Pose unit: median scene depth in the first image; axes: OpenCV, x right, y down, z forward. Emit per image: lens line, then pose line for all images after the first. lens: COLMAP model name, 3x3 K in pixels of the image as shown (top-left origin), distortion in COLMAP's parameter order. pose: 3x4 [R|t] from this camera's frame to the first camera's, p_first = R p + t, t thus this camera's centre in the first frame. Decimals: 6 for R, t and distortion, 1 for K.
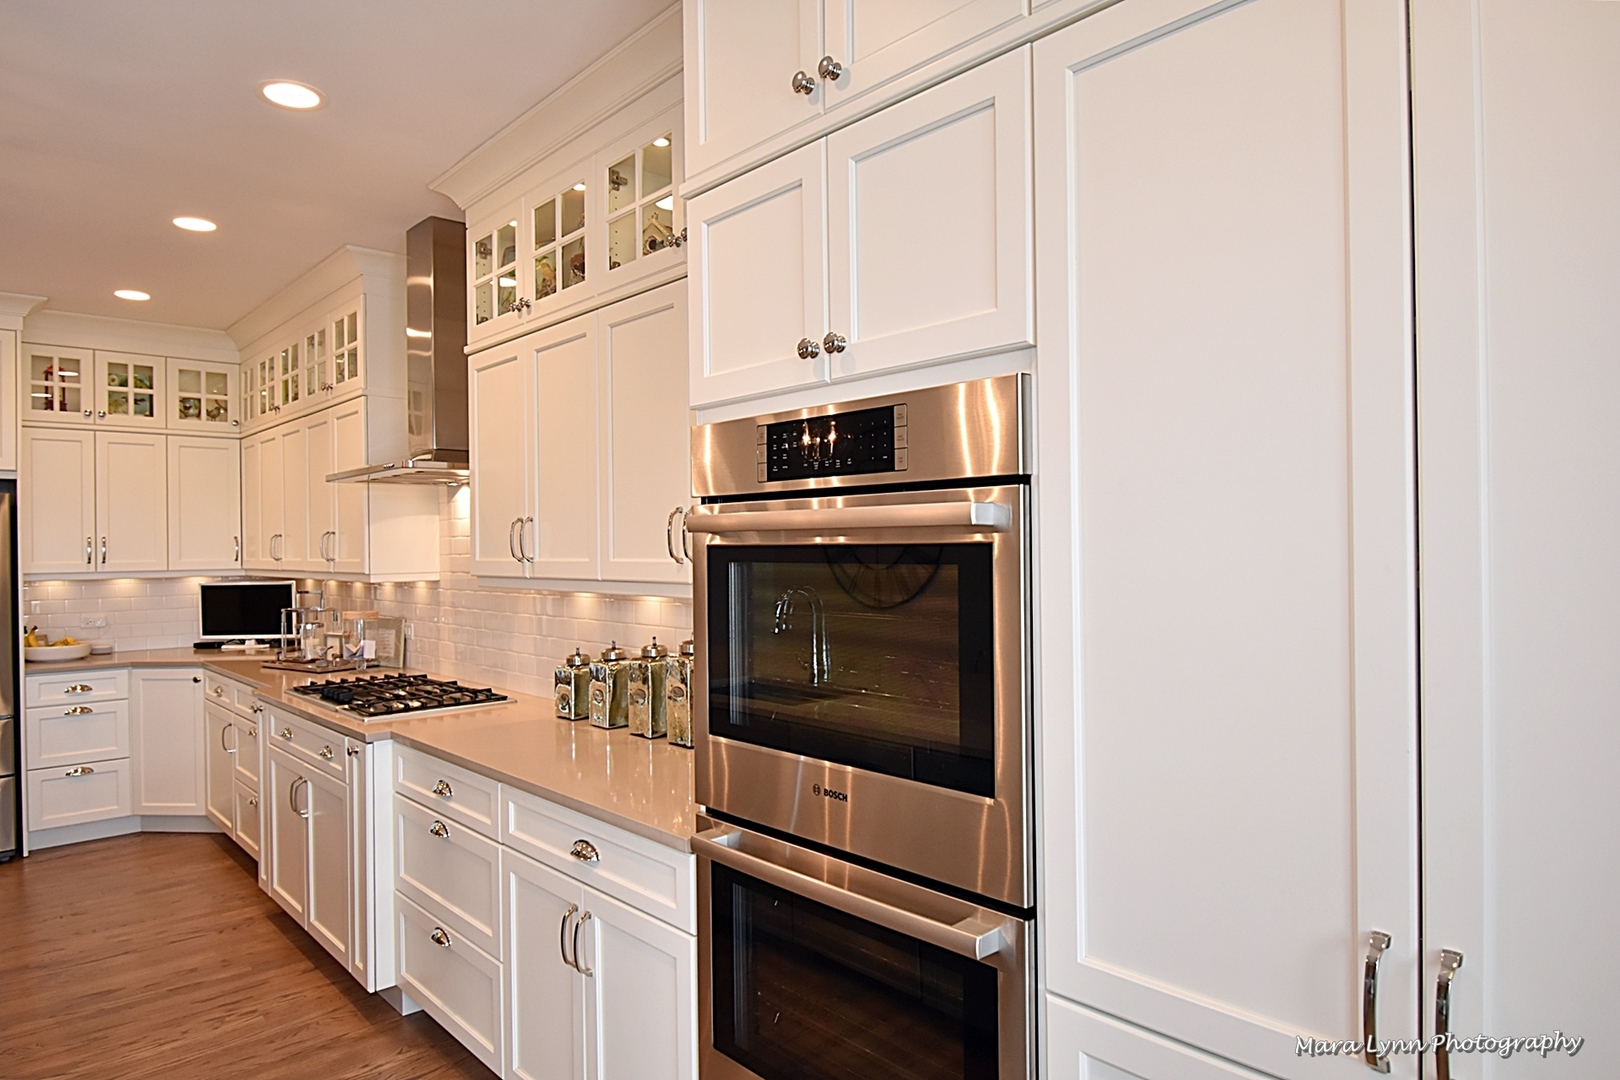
lens RADIAL K [[909.4, 0, 810.0], [0, 909.4, 540.0], [0, 0, 1]] dist [0.023888, 0.000447]
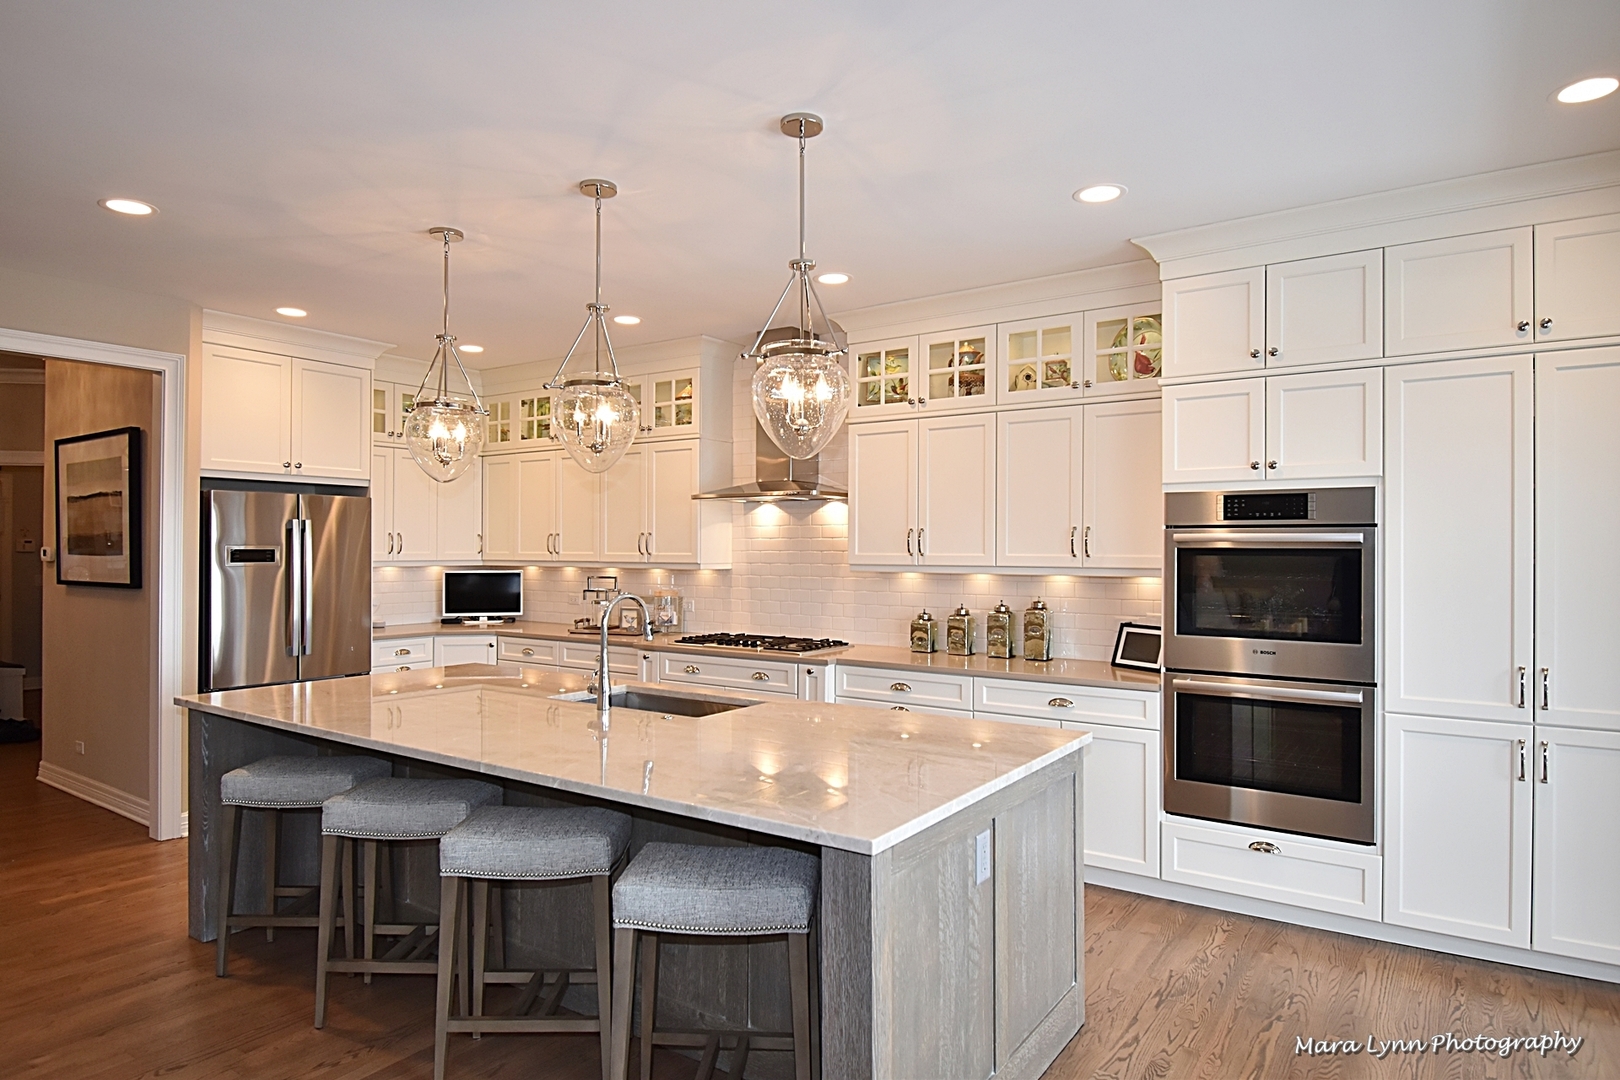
lens RADIAL K [[909.4, 0, 810.0], [0, 909.4, 540.0], [0, 0, 1]] dist [0.023888, 0.000447]
pose [[0.984166, 0.011822, 0.176854, -0.477752], [-0.012144, 0.999926, 0.000740, -0.001097], [-0.176833, -0.002876, 0.984237, -0.348365]]
